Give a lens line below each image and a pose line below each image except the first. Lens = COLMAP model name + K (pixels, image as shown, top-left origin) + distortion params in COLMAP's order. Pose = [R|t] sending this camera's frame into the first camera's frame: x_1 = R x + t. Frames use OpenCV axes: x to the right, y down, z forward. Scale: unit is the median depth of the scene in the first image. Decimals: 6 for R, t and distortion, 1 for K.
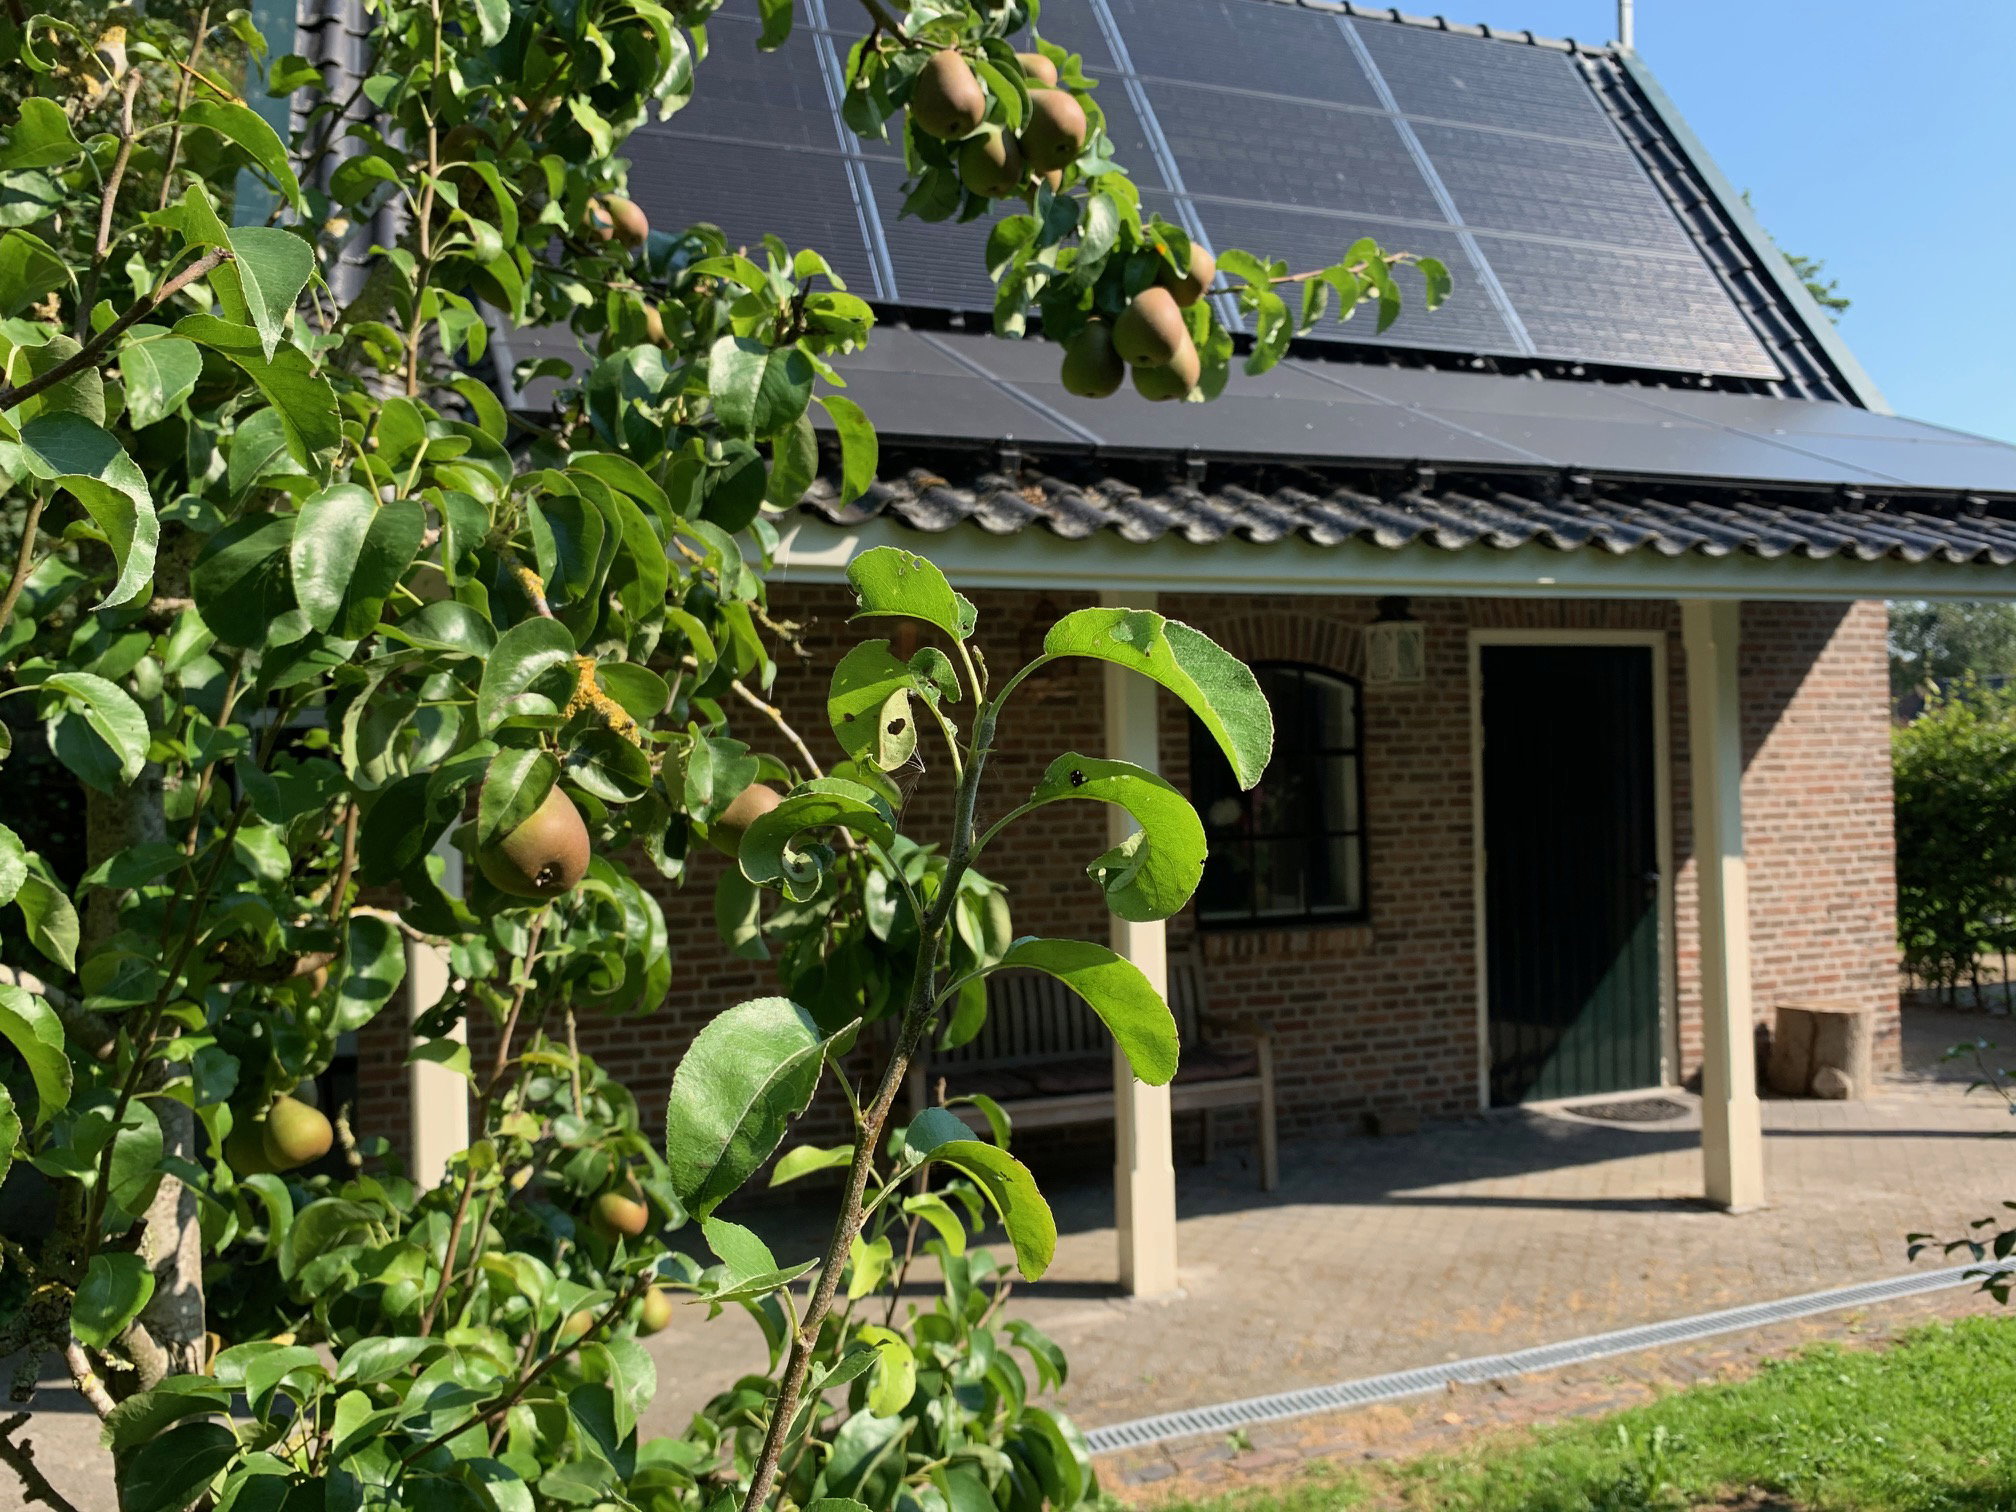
lens RADIAL K [[1532.7, 0, 1014.7], [0, 1532.7, 757.5], [0, 0, 1]] dist [0.013028, -0.015998]
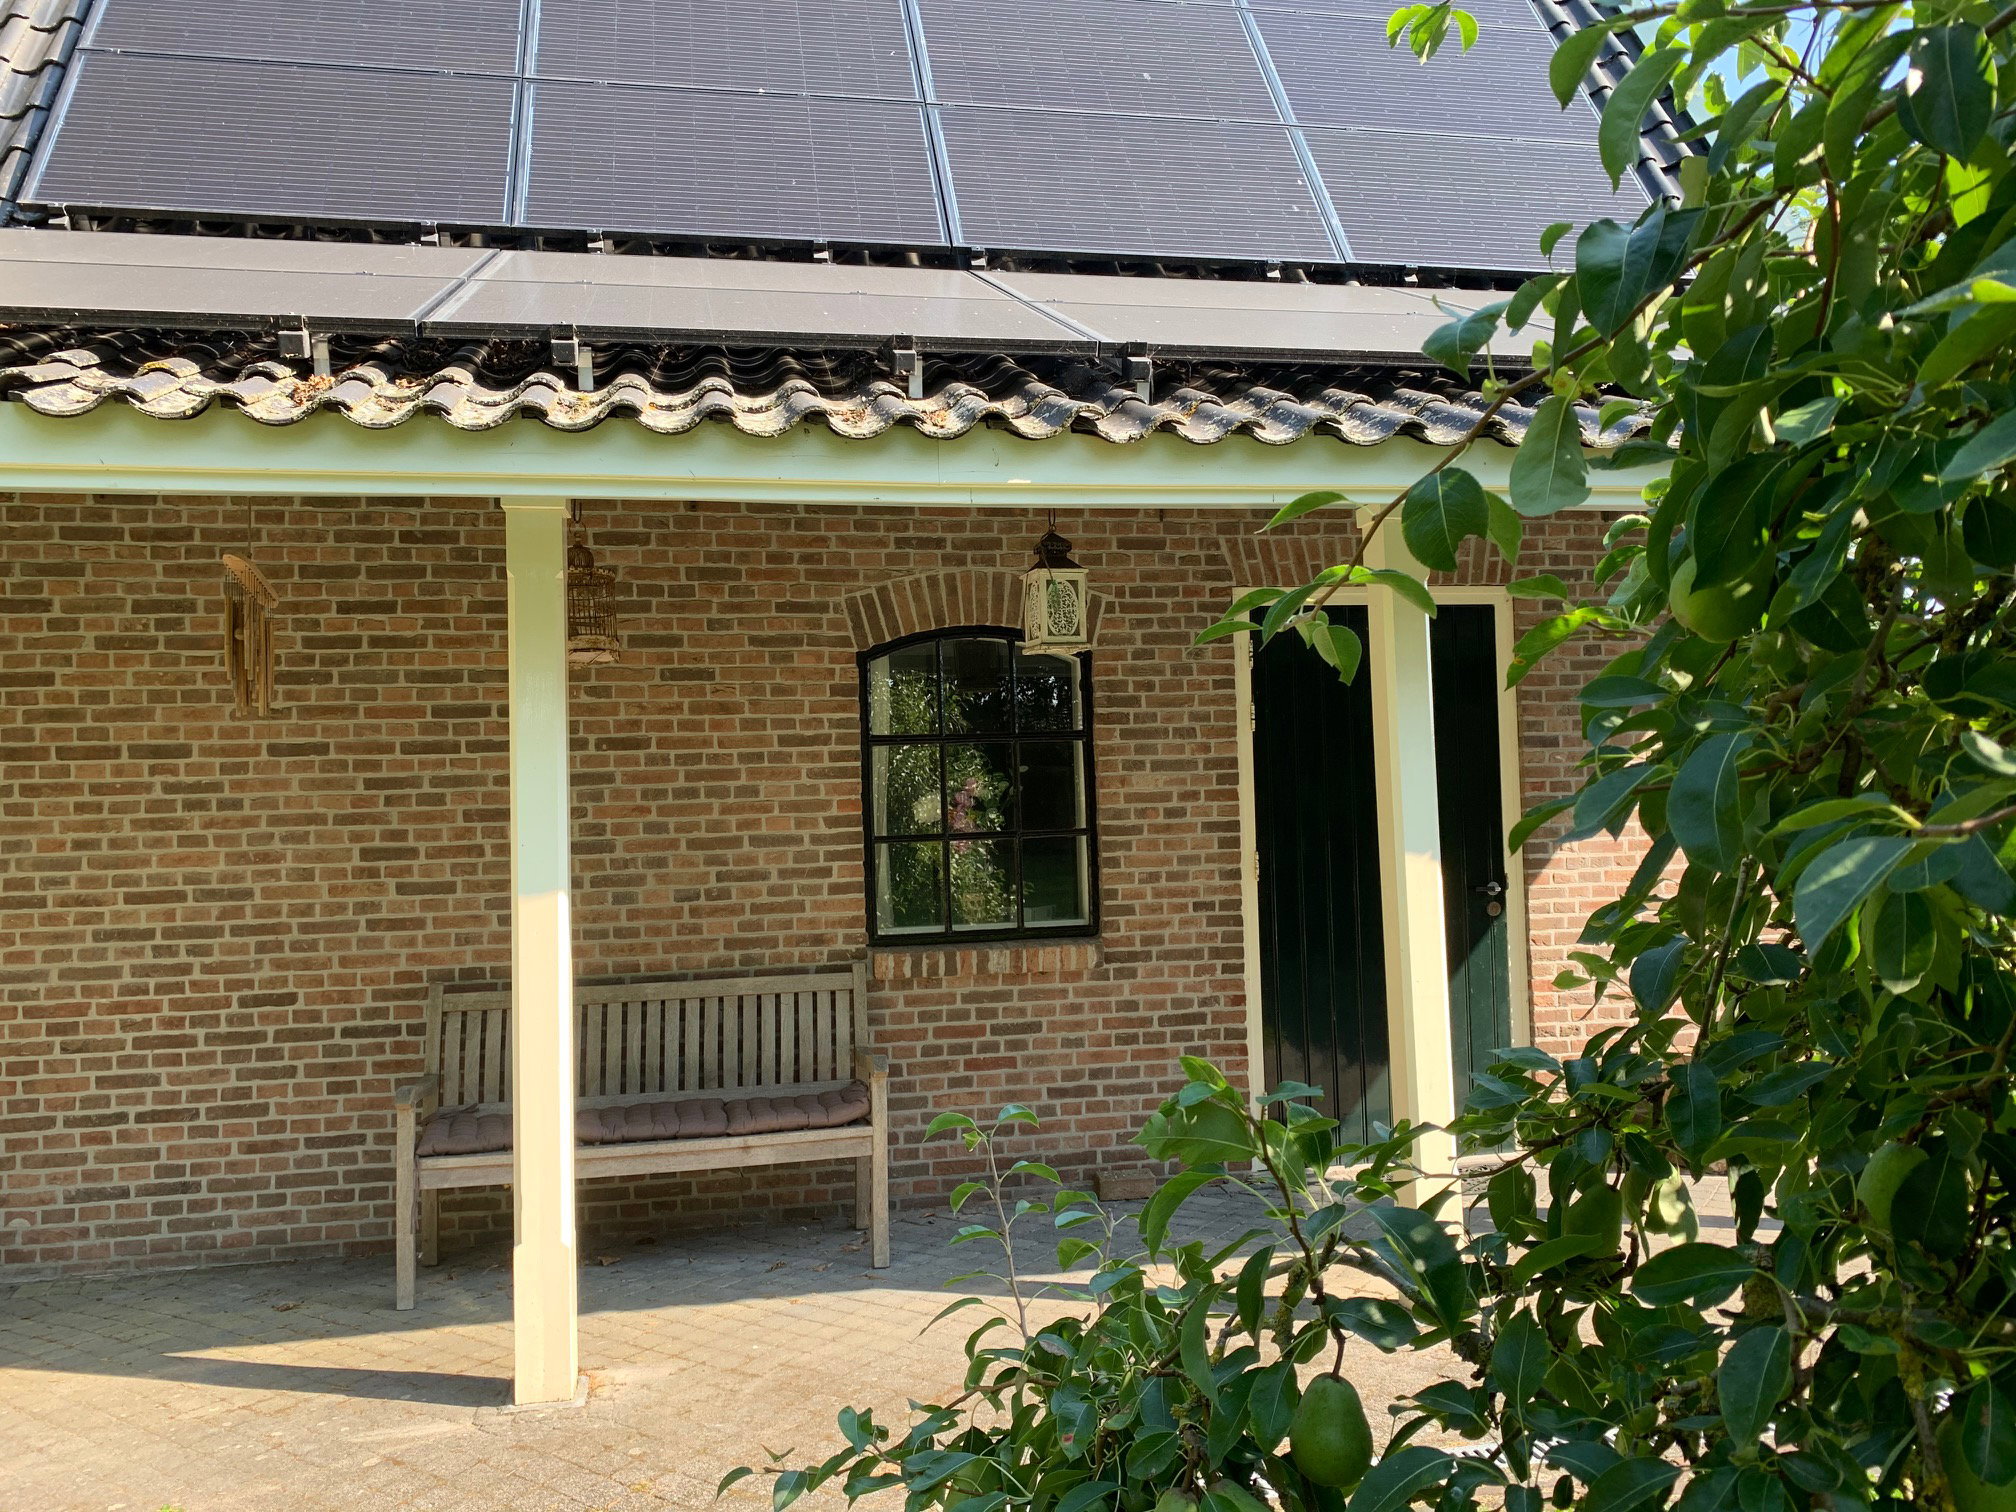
lens RADIAL K [[1532.7, 0, 1003.0], [0, 1532.7, 753.4], [0, 0, 1]] dist [0.013028, -0.015998]
pose [[0.988961, -0.009390, -0.147878, 0.302591], [0.006433, 0.999770, -0.020461, 0.023490], [0.148036, 0.019283, 0.988794, 0.169841]]
